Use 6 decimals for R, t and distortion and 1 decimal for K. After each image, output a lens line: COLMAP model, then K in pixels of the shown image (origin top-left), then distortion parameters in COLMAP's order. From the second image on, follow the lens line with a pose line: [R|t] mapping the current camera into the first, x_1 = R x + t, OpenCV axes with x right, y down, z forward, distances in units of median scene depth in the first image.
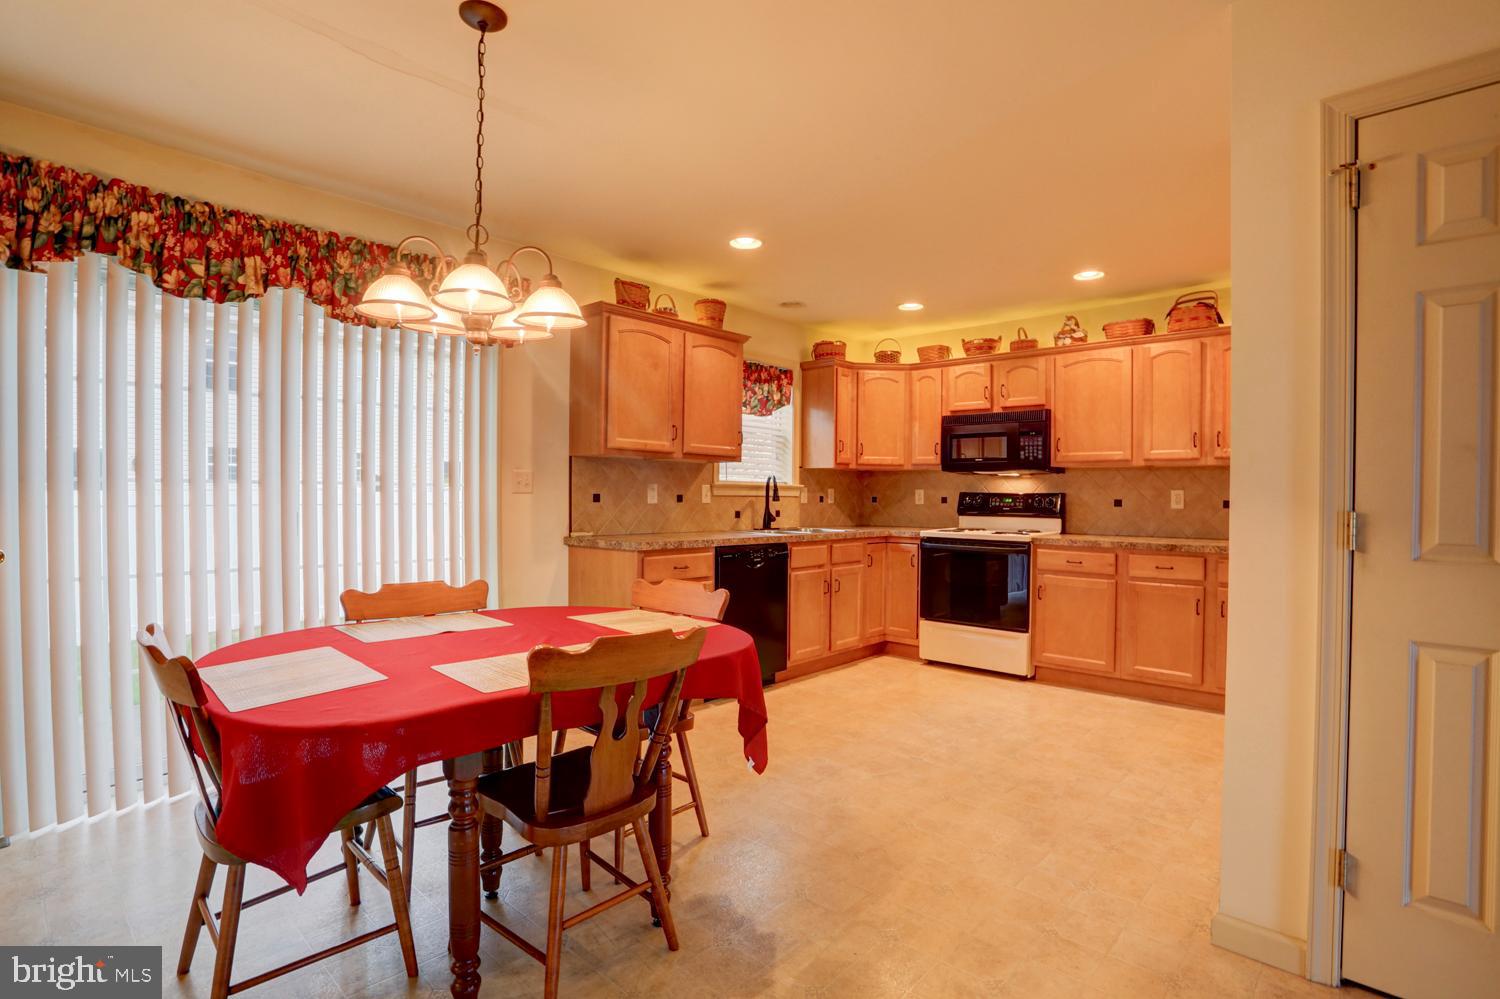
lens RADIAL K [[730.6, 0, 746.5], [0, 730.6, 498.9], [0, 0, 1]] dist [-0.060985, 0.025282]
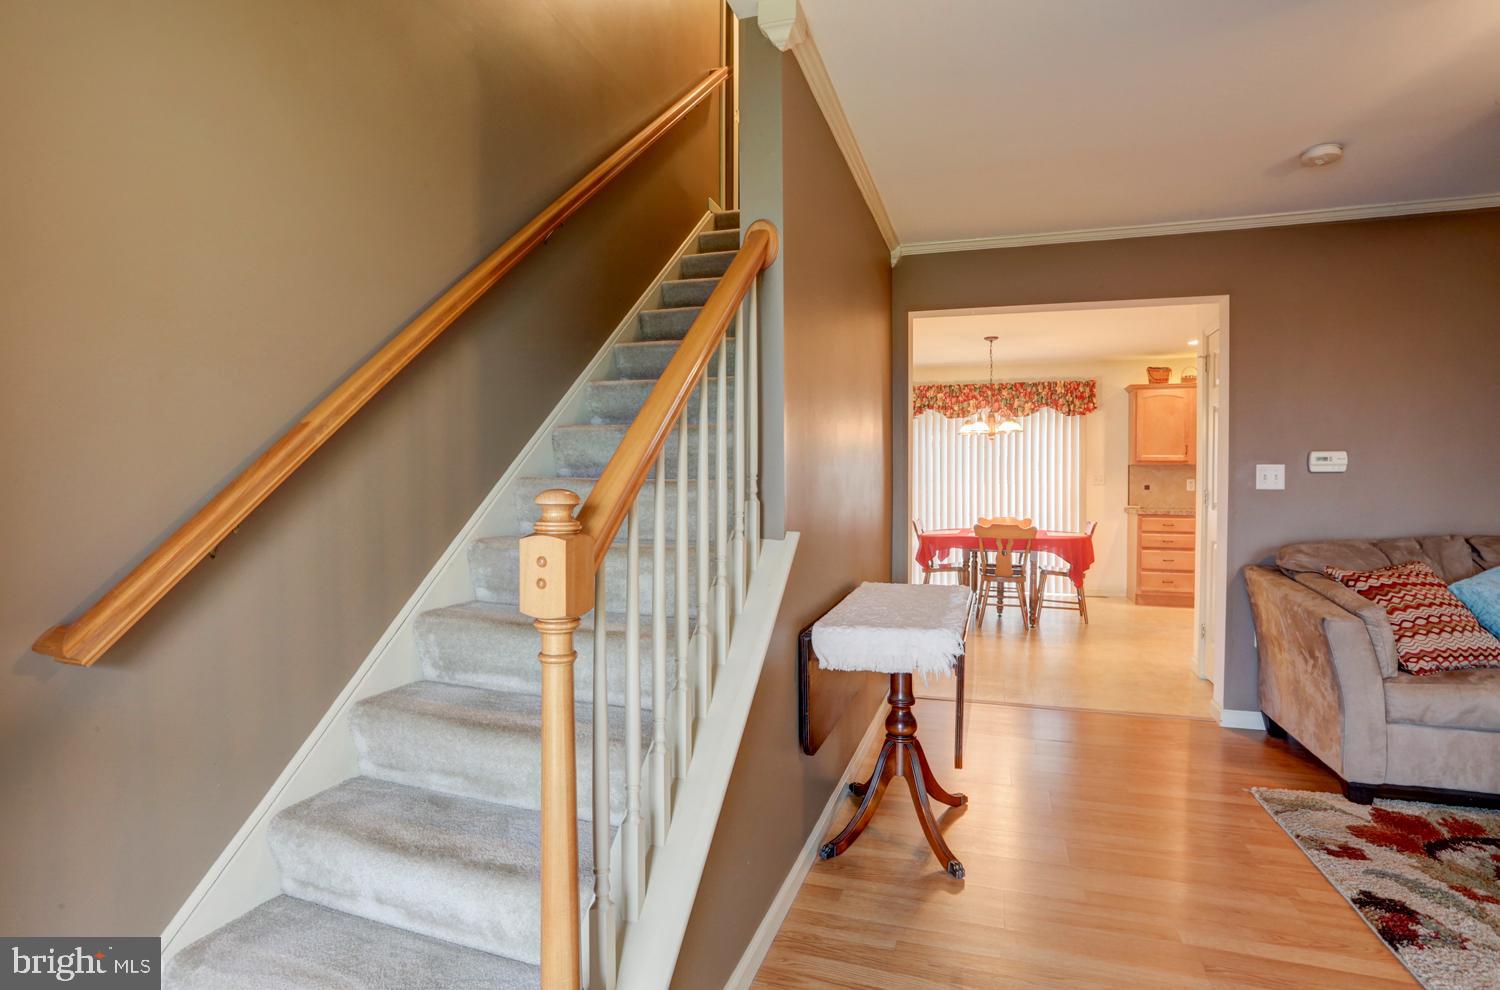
lens RADIAL K [[730.6, 0, 763.0], [0, 730.6, 494.1], [0, 0, 1]] dist [-0.060985, 0.025282]
pose [[0.418353, 0.007136, -0.908256, 0.916663], [-0.004891, 0.999972, 0.005603, 0.008964], [0.908271, 0.002098, 0.418376, -0.551411]]
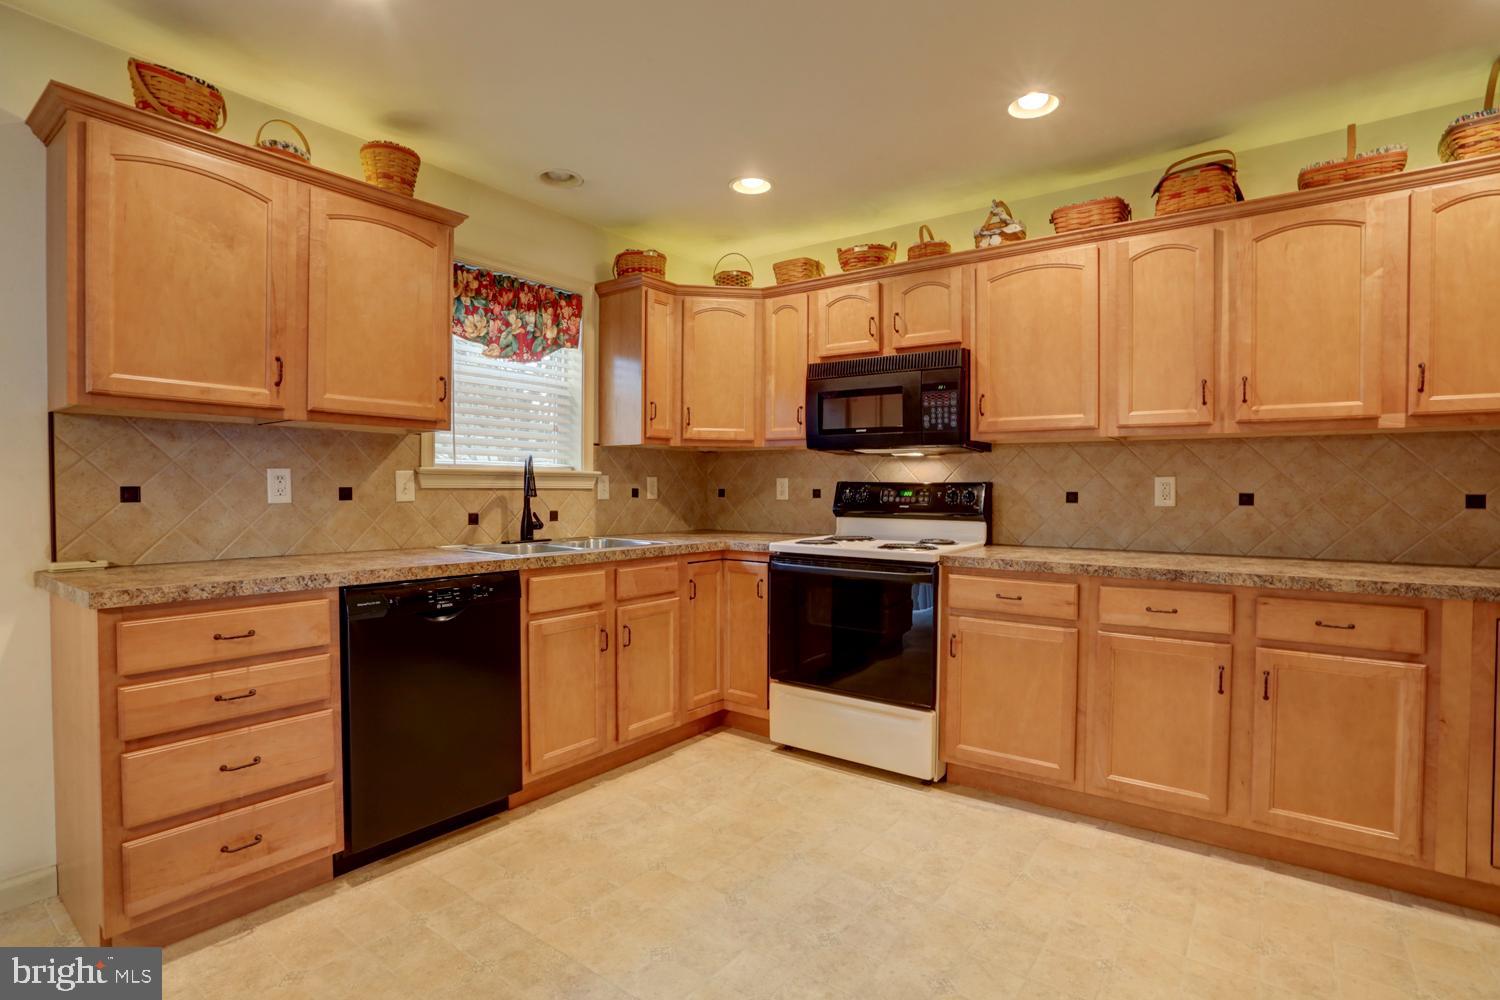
lens RADIAL K [[730.6, 0, 741.9], [0, 730.6, 501.3], [0, 0, 1]] dist [-0.060985, 0.025282]
pose [[0.995158, -0.005536, 0.098132, 0.166231], [0.004181, 0.999893, 0.014004, -0.001089], [-0.098199, -0.013526, 0.995075, 0.403156]]
